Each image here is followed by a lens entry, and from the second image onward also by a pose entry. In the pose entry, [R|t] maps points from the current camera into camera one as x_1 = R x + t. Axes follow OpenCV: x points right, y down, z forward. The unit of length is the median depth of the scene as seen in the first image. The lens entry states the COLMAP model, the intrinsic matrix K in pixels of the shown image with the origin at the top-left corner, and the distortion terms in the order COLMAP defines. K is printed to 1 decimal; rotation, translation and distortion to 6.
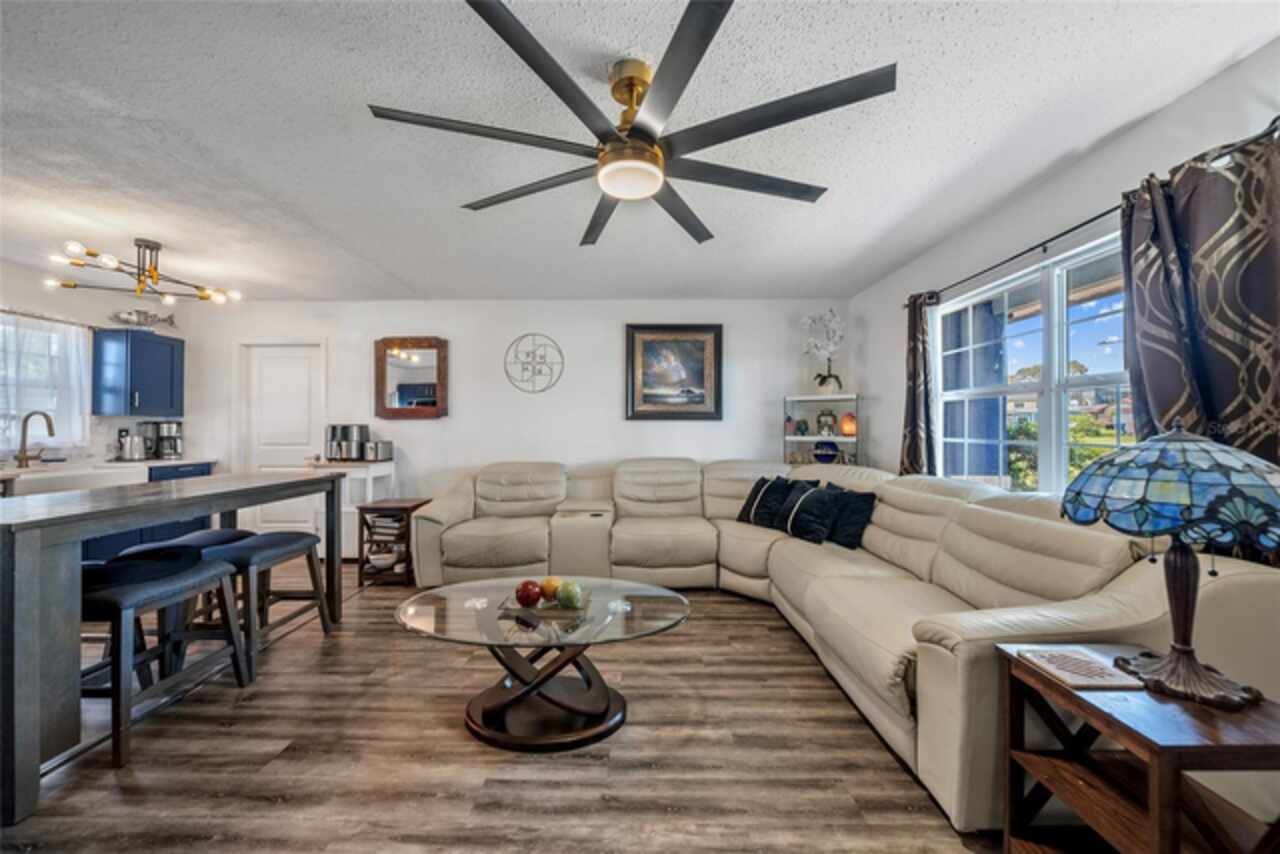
lens RADIAL K [[456.8, 0, 634.8], [0, 456.8, 424.2], [0, 0, 1]] dist [-0.001364, -0.000122]
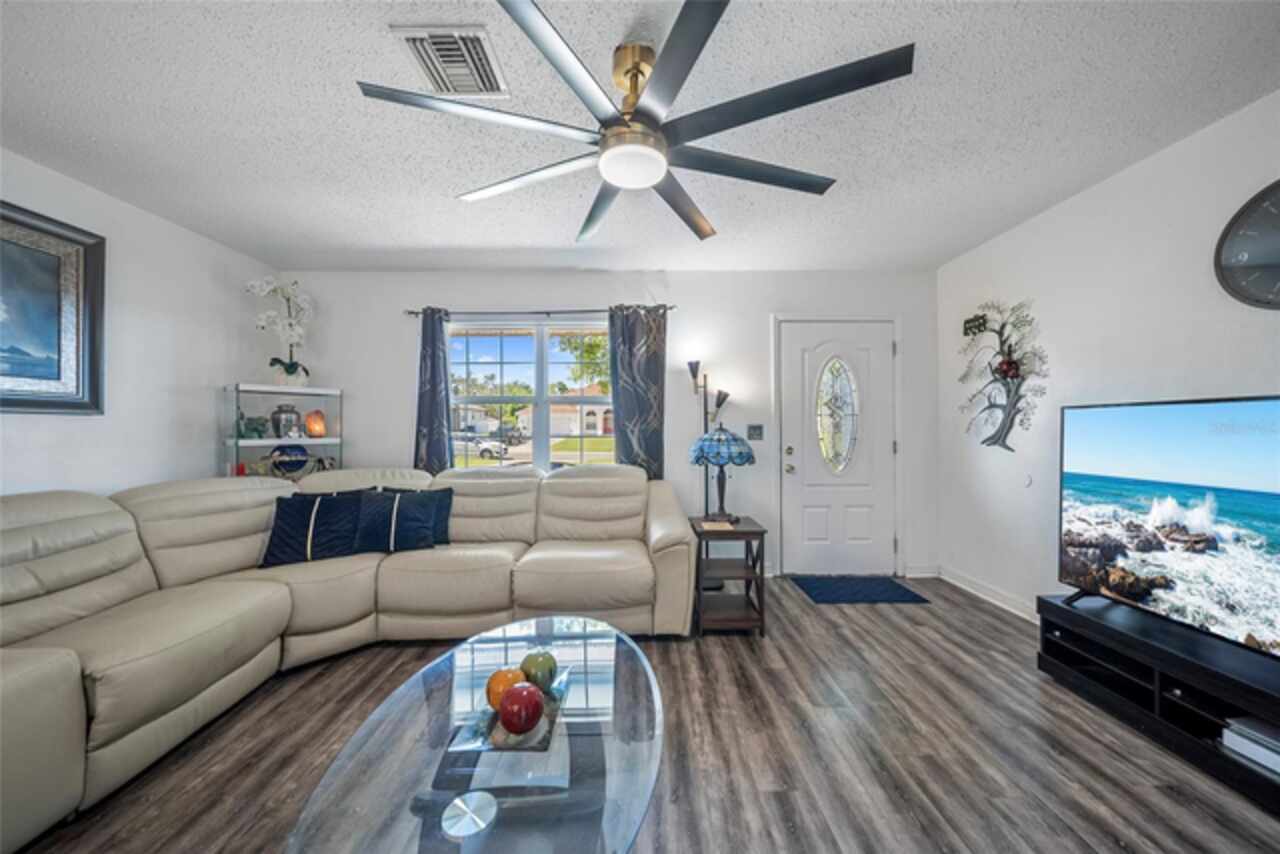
lens RADIAL K [[456.8, 0, 634.8], [0, 456.8, 424.2], [0, 0, 1]] dist [-0.001364, -0.000122]
pose [[-0.008634, 0.006393, 0.999942, -0.414956], [-0.006377, 0.999959, -0.006448, 0.002644], [-0.999942, -0.006432, -0.008593, 0.432329]]
